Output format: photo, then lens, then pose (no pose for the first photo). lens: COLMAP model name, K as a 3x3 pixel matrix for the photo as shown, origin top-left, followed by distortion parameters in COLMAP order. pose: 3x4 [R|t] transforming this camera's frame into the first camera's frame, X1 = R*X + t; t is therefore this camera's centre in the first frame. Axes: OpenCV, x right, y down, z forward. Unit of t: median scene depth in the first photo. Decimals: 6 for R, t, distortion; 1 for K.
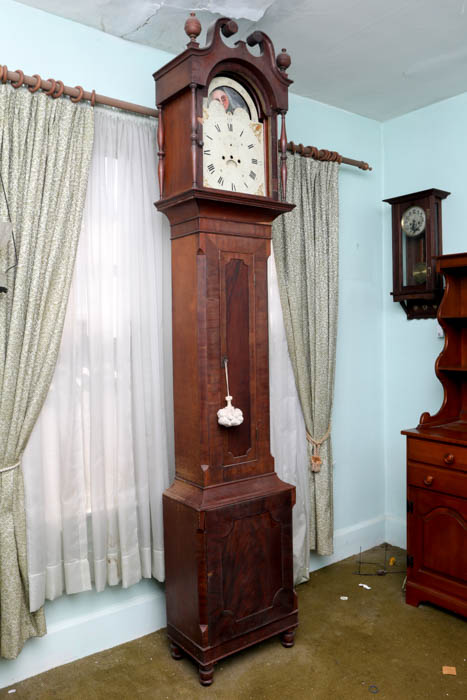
lens RADIAL K [[586.9, 0, 238.0], [0, 586.9, 346.7], [0, 0, 1]] dist [-0.034661, 0.014523]
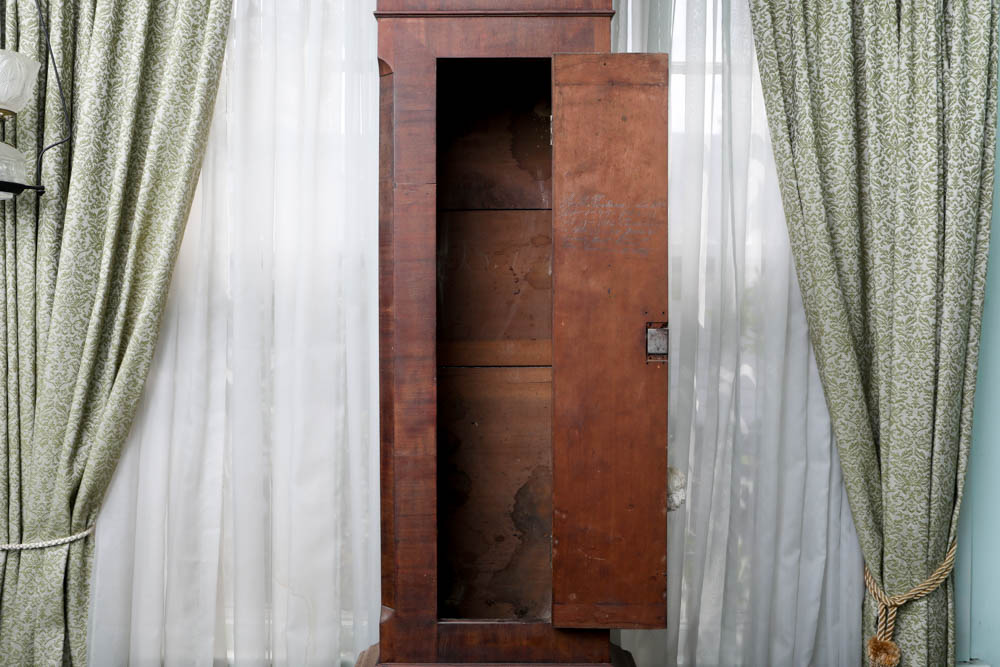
lens RADIAL K [[938.9, 0, 493.4], [0, 938.9, 339.6], [0, 0, 1]] dist [0.024375, 0.000000]
pose [[0.793844, 0.027283, -0.607509, 0.377614], [-0.030882, 0.999513, 0.004535, 0.016030], [0.607337, 0.015161, 0.794300, 0.531262]]
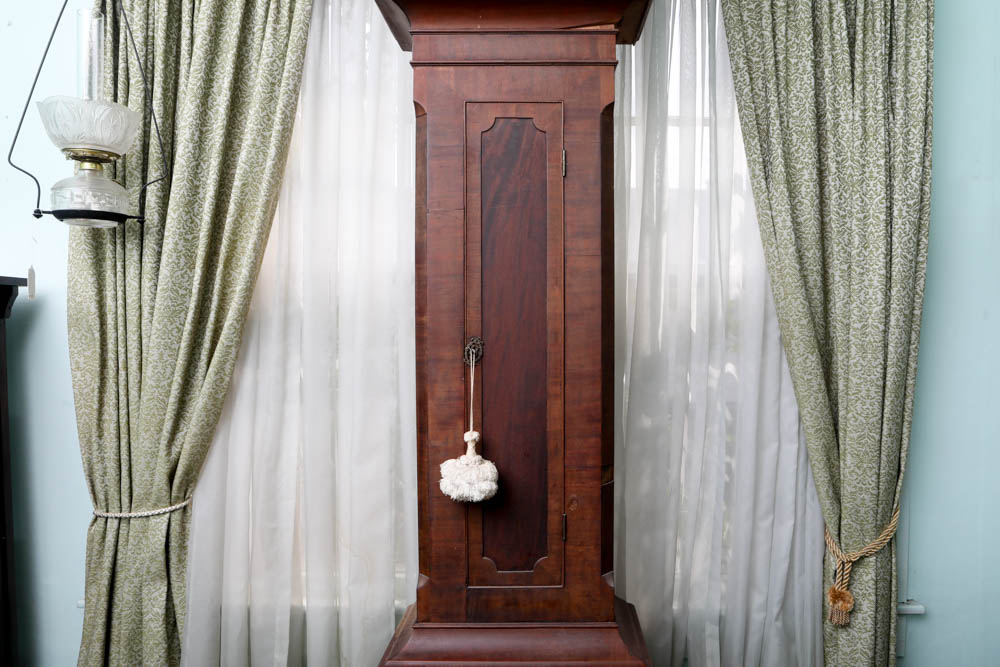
lens RADIAL K [[676.2, 0, 553.9], [0, 676.2, 342.2], [0, 0, 1]] dist [-0.023313, 0.002274]
pose [[0.803037, 0.029302, -0.595208, 0.331415], [-0.029473, 0.999521, 0.009442, 0.011249], [0.595199, 0.009960, 0.803516, 0.628753]]
